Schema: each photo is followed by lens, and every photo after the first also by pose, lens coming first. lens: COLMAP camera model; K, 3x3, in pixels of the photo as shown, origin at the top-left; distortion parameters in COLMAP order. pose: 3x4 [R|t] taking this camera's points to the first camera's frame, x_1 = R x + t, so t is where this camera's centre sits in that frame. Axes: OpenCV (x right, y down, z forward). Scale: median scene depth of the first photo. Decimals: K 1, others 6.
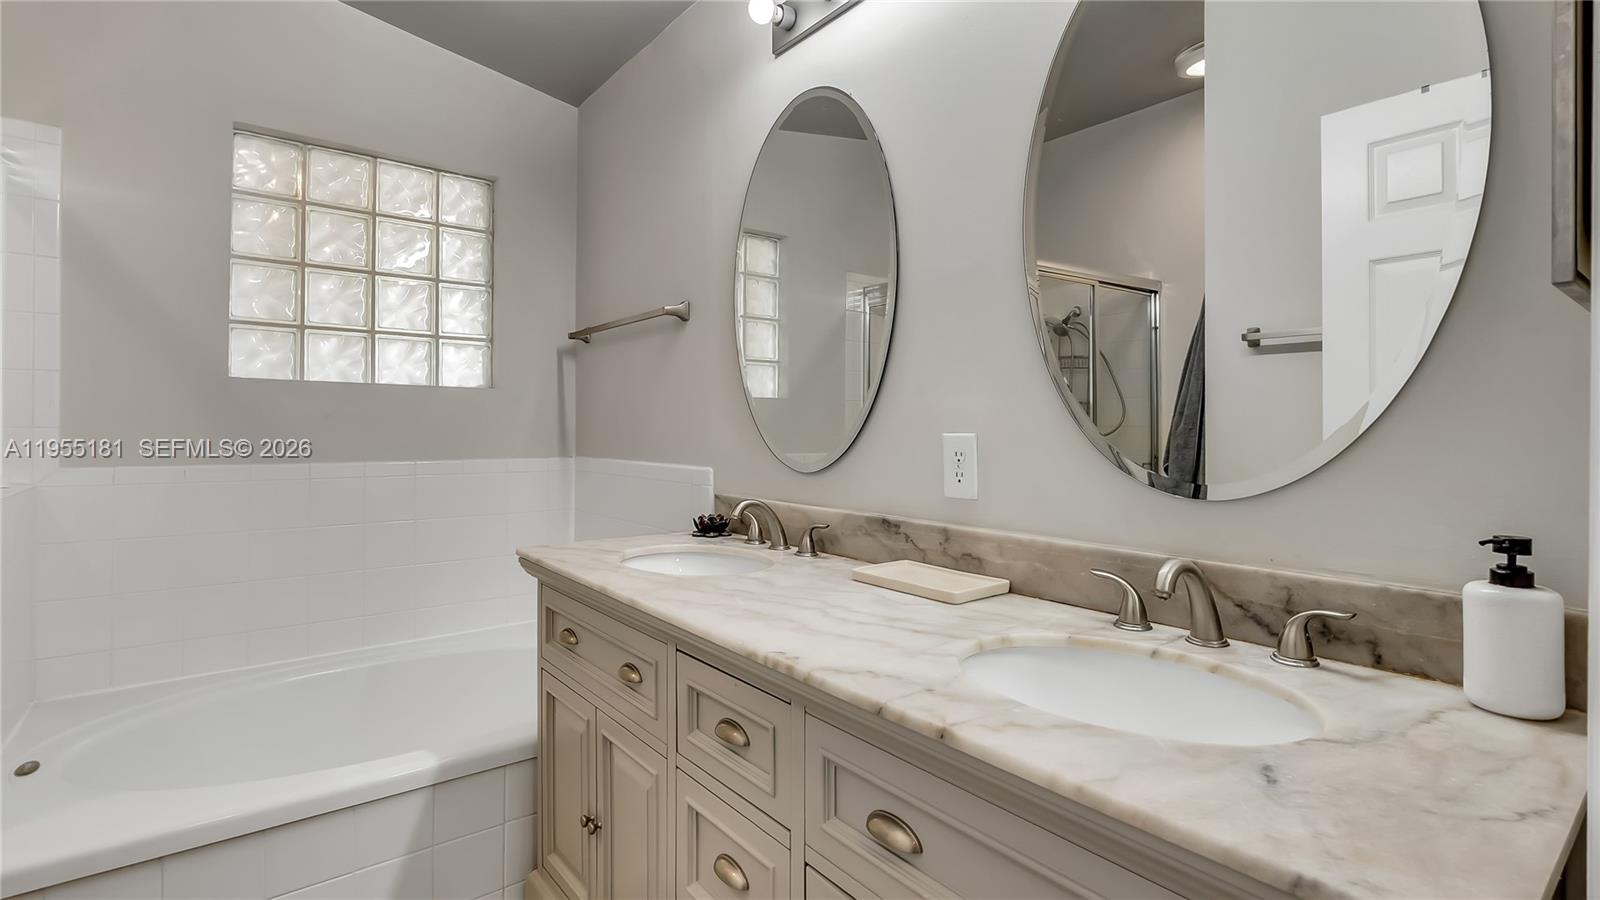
lens RADIAL K [[741.7, 0, 789.5], [0, 741.7, 424.0], [0, 0, 1]] dist [-0.004280, 0.000054]
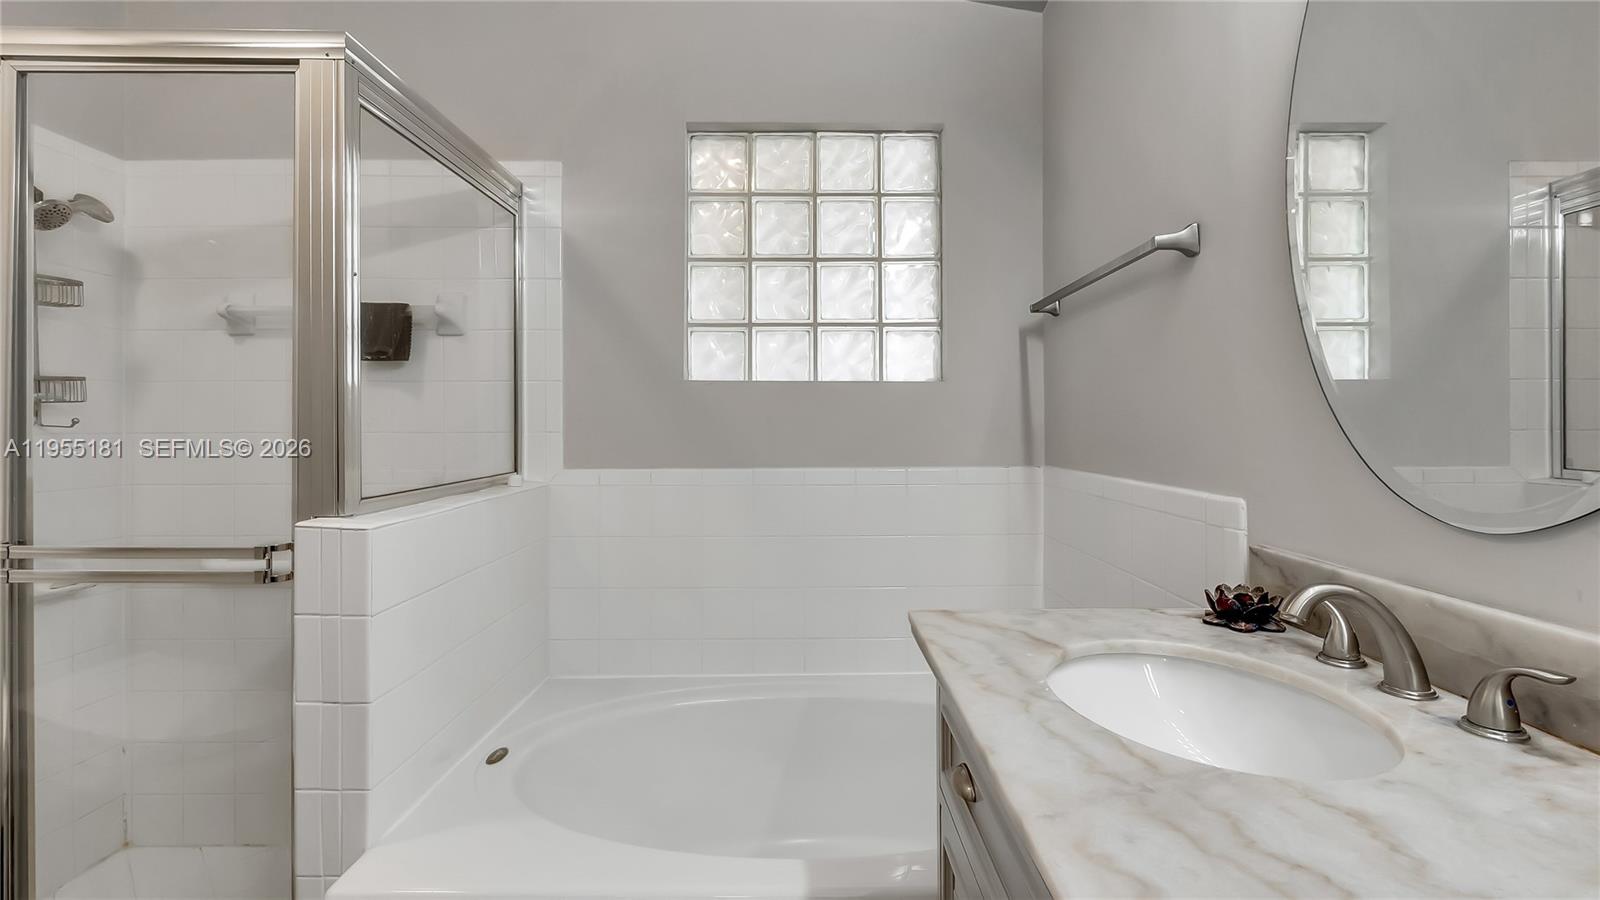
lens RADIAL K [[741.7, 0, 807.5], [0, 741.7, 422.9], [0, 0, 1]] dist [-0.004280, 0.000054]
pose [[0.794195, -0.010400, -0.607574, -0.019246], [0.011777, 0.999929, -0.001722, -0.002173], [0.607548, -0.005788, 0.794262, 0.273299]]
